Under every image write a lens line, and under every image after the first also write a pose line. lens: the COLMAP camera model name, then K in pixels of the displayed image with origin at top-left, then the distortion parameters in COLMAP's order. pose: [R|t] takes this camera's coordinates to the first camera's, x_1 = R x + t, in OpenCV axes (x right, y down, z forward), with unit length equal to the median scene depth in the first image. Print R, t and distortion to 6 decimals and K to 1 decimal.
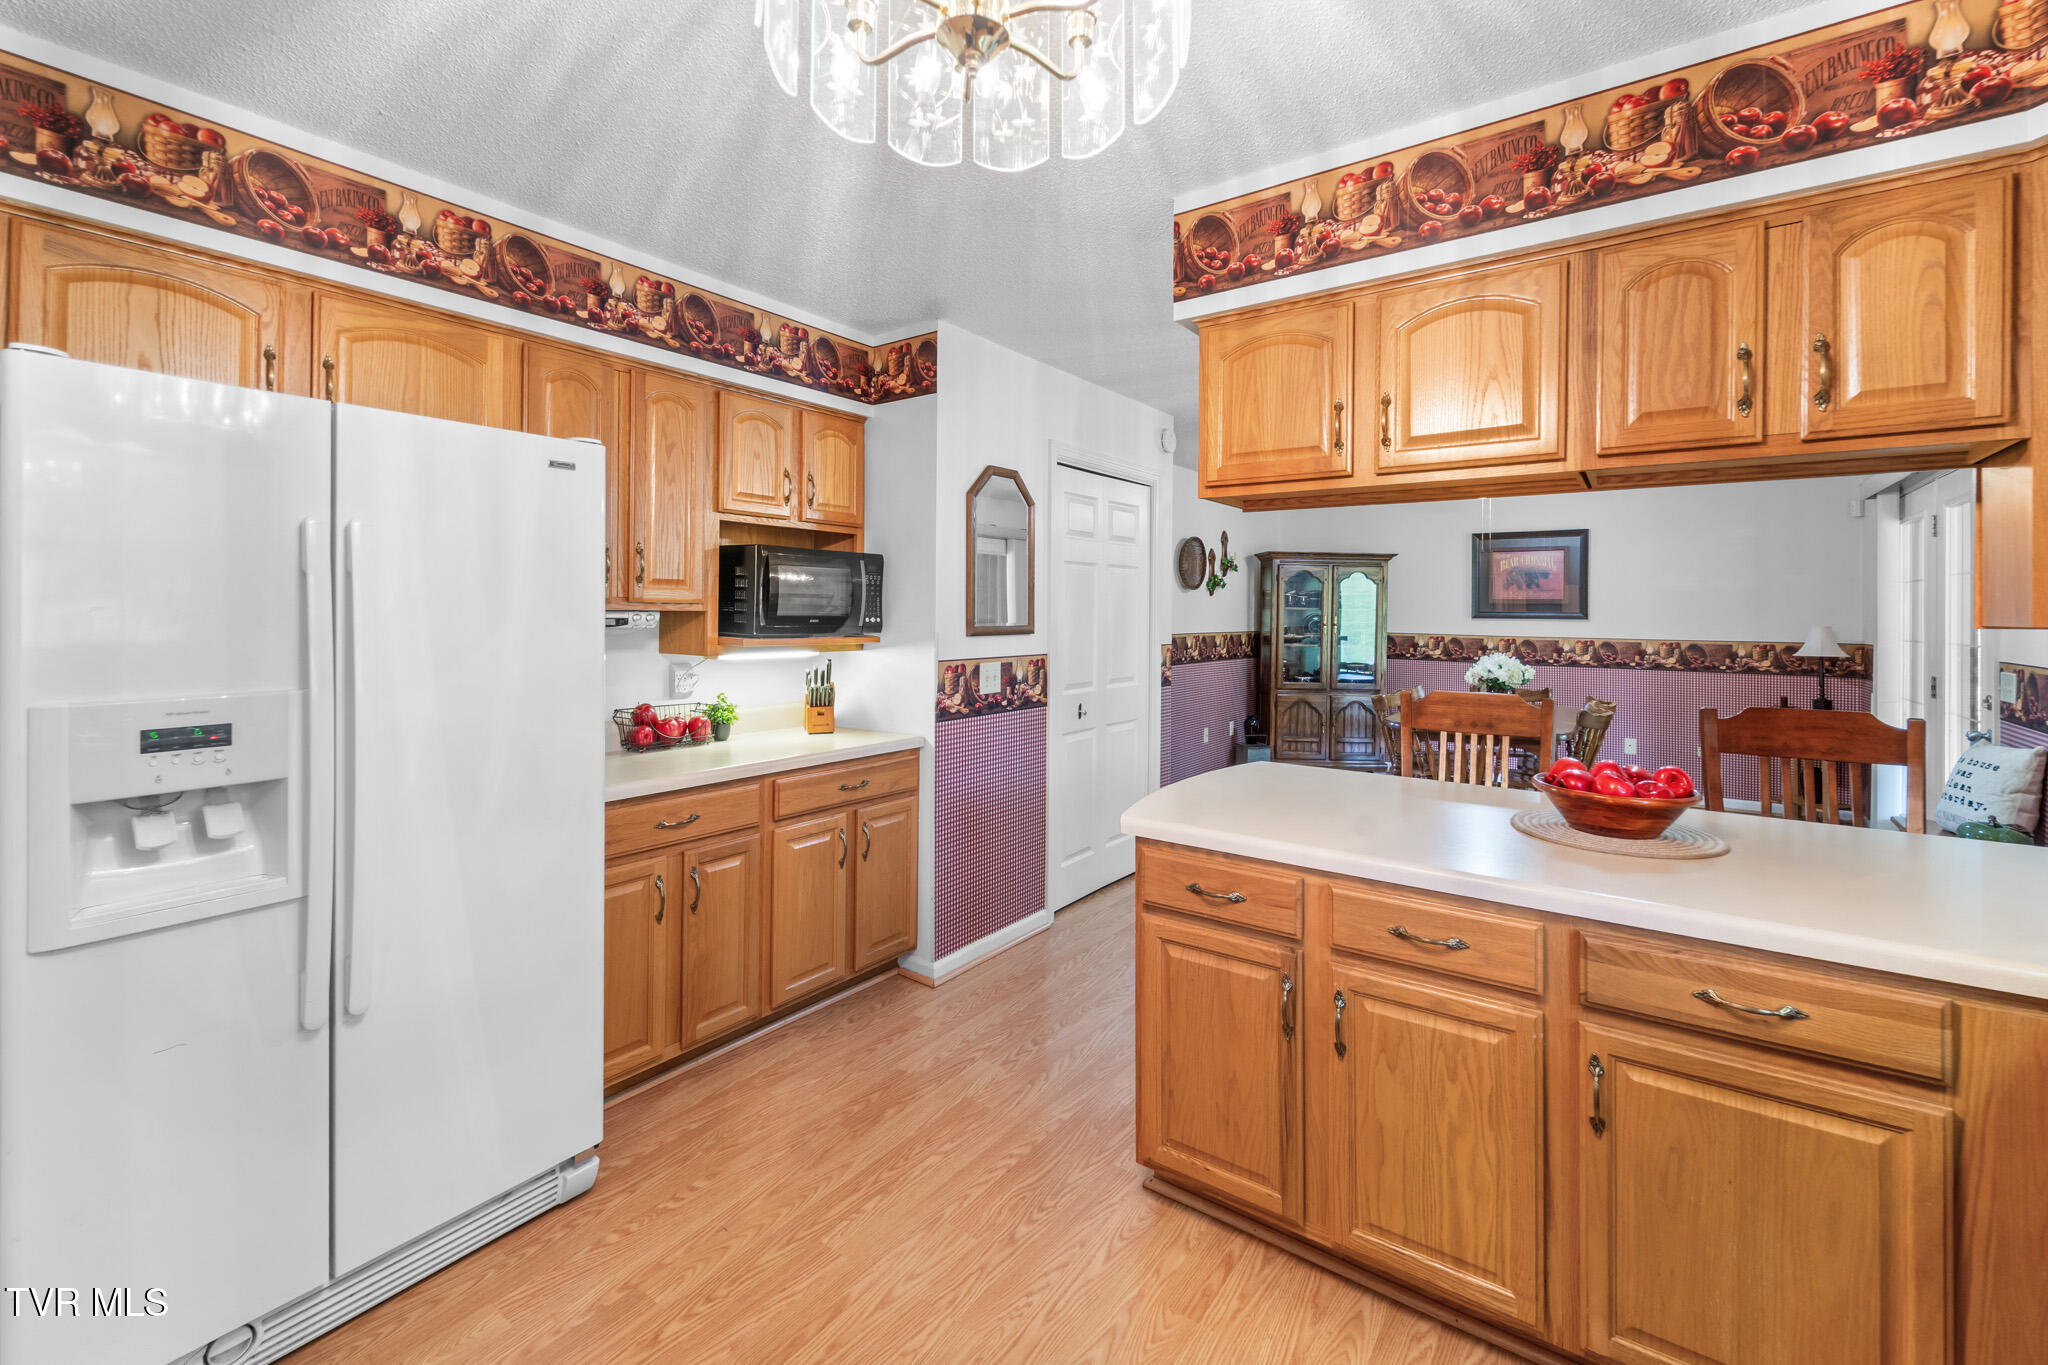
lens RADIAL K [[855.8, 0, 1029.6], [0, 855.8, 610.5], [0, 0, 1]] dist [0.001714, 0.000061]
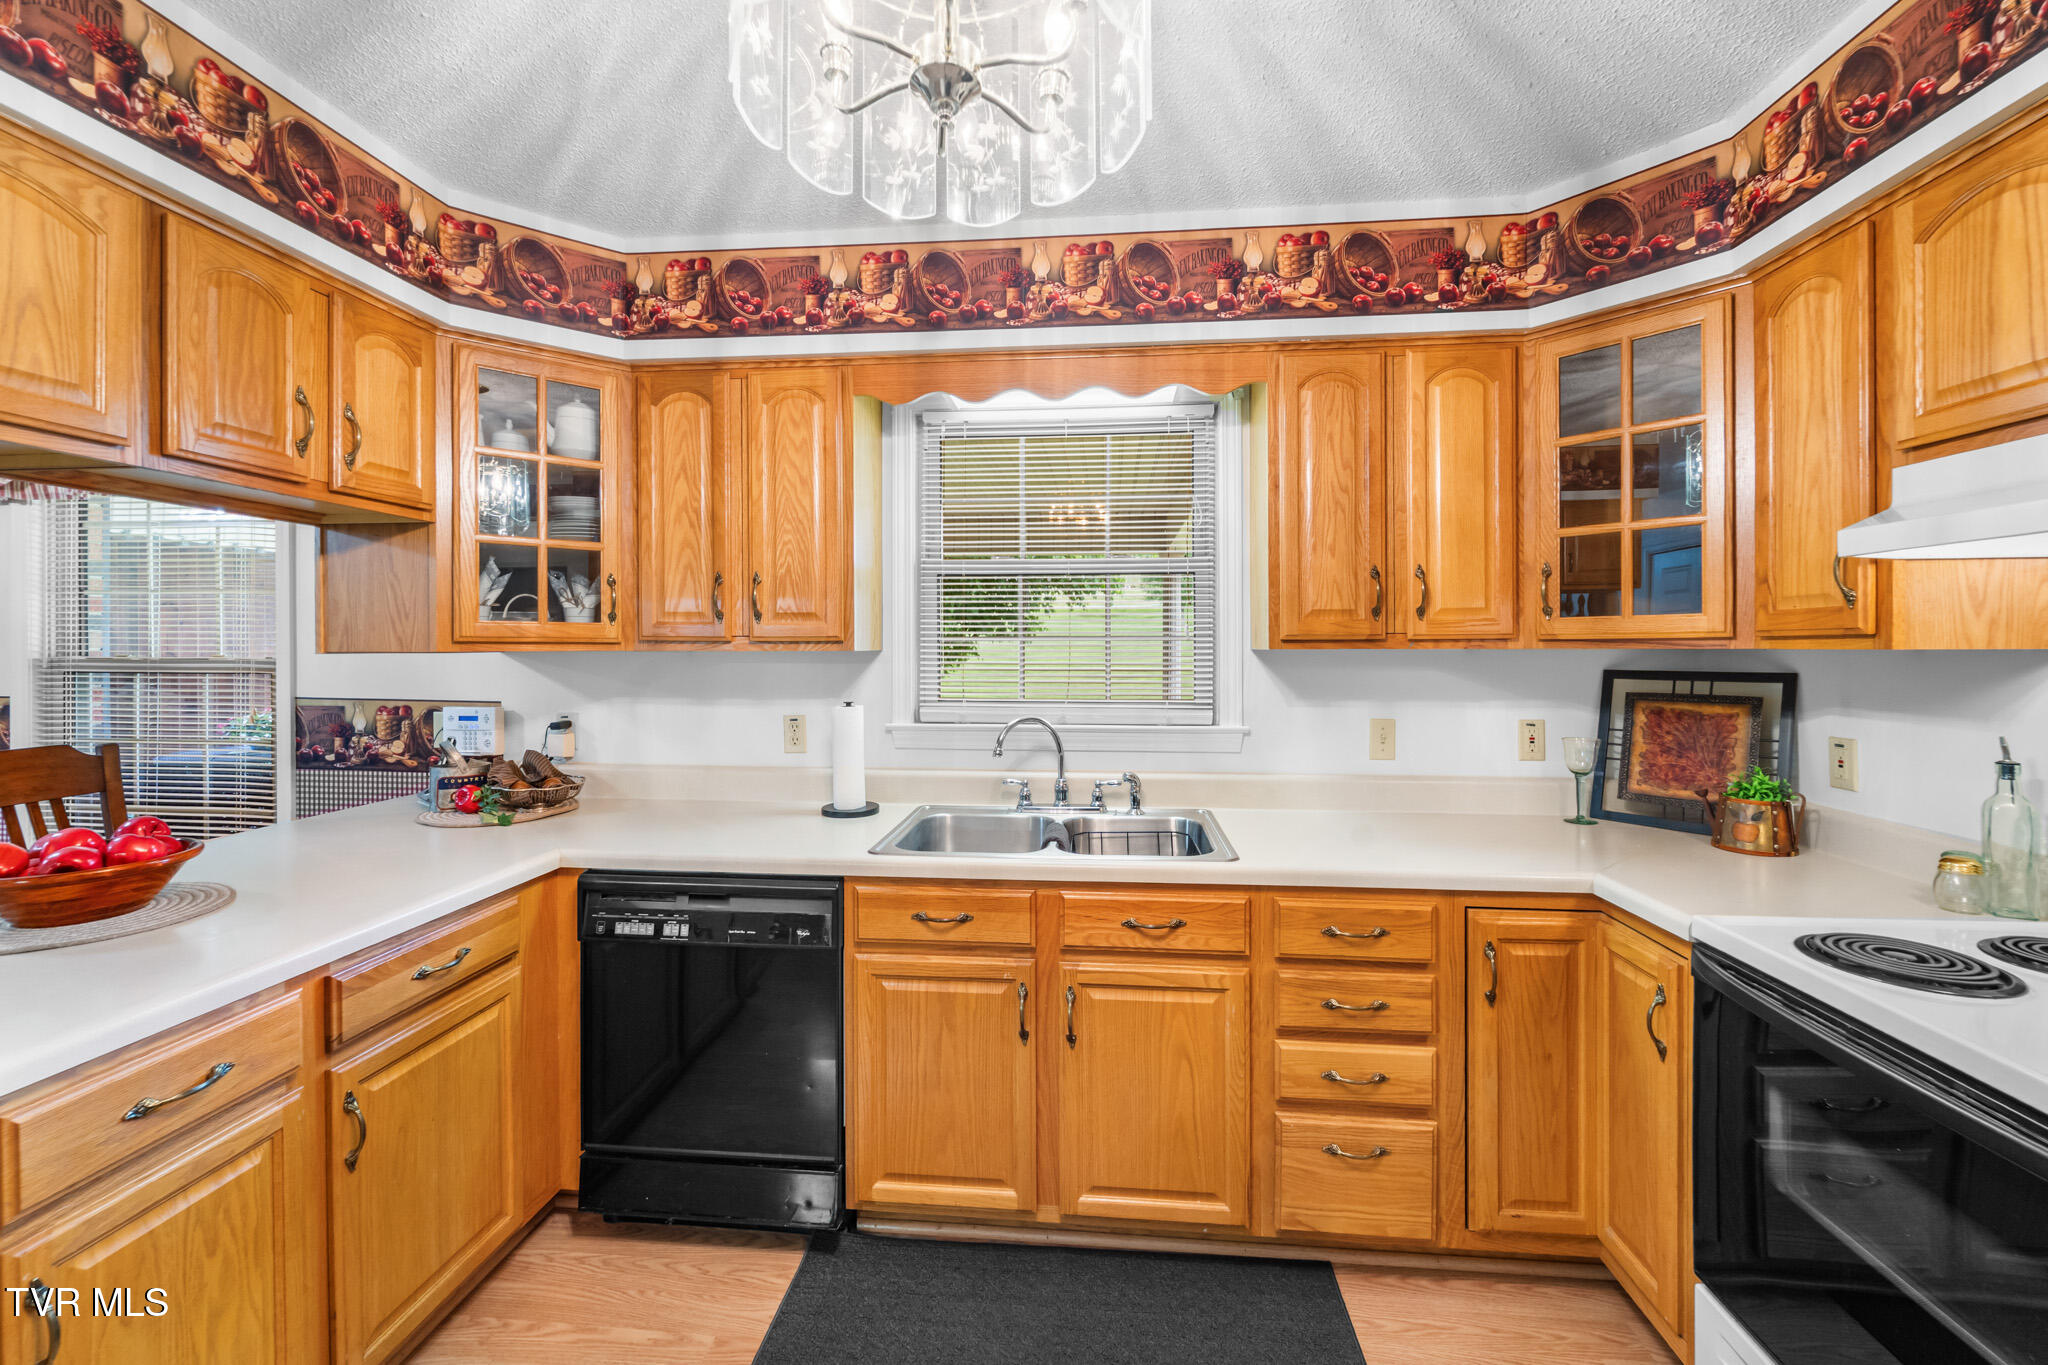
lens RADIAL K [[844.5, 0, 1030.0], [0, 844.5, 650.7], [0, 0, 1]] dist [0.000761, -0.000680]
pose [[-0.512536, -0.010951, 0.858596, -0.248234], [-0.006459, 0.999940, 0.008898, -0.000952], [-0.858642, -0.000985, -0.512575, 0.359457]]
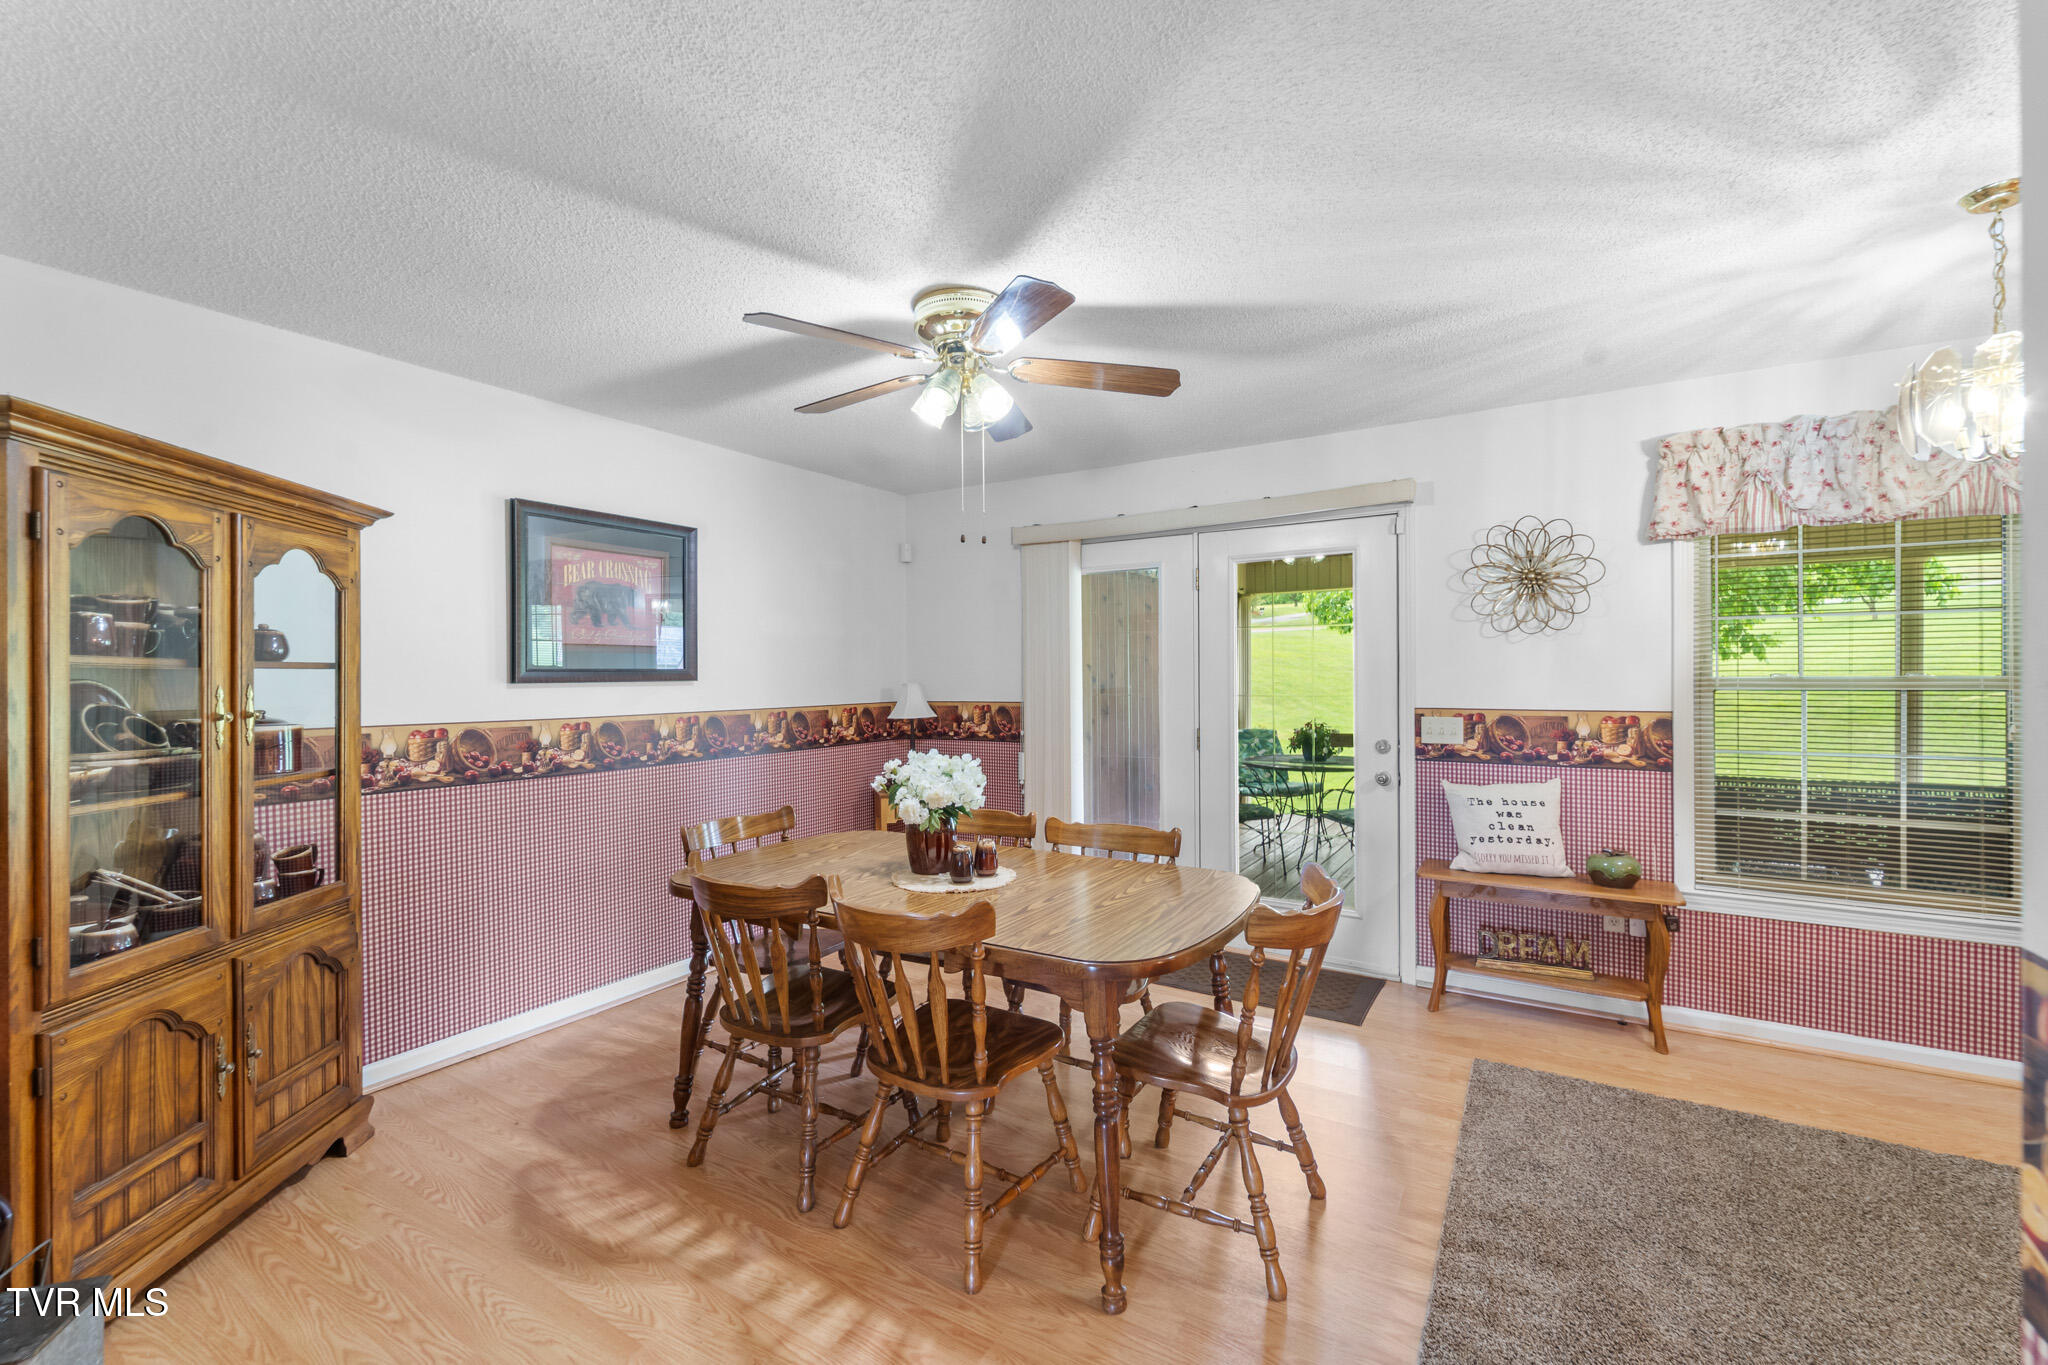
lens RADIAL K [[851.2, 0, 1031.1], [0, 851.2, 674.5], [0, 0, 1]] dist [-0.000068, -0.000751]
pose [[-0.080468, -0.010551, 0.996701, 0.088582], [0.006235, 0.999919, 0.011088, 0.001959], [-0.996738, 0.007106, -0.080396, 1.602031]]
